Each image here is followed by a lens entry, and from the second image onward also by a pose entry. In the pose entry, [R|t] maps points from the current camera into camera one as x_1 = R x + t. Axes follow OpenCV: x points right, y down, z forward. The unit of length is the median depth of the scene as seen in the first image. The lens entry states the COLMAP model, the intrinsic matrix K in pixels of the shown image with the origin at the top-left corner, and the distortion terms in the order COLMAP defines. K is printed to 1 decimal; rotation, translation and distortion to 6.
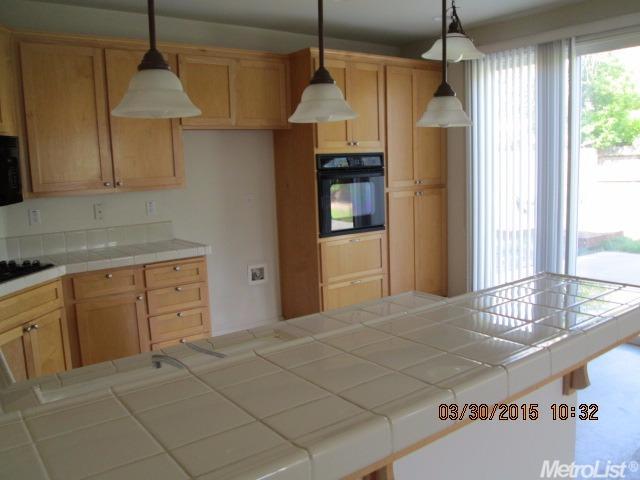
lens RADIAL K [[557.0, 0, 320.0], [0, 557.0, 240.0], [0, 0, 1]] dist [-0.097406, 0.021340]
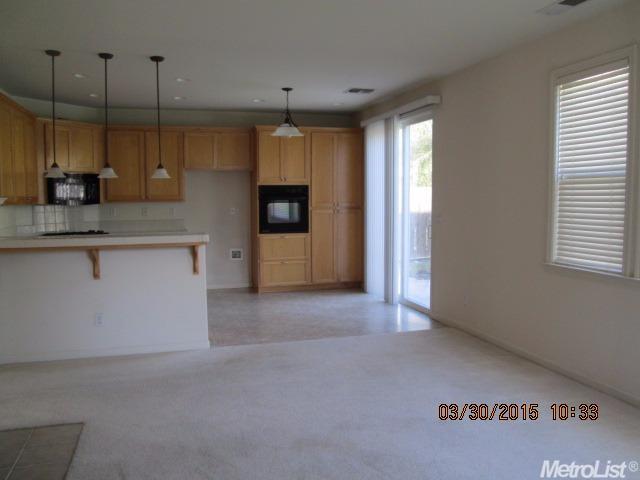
lens RADIAL K [[557.0, 0, 320.0], [0, 557.0, 240.0], [0, 0, 1]] dist [-0.097406, 0.021340]
pose [[0.926689, 0.058938, -0.371179, 0.918128], [-0.079175, 0.996078, -0.039507, 0.078216], [0.367395, 0.065999, 0.927721, -0.597576]]
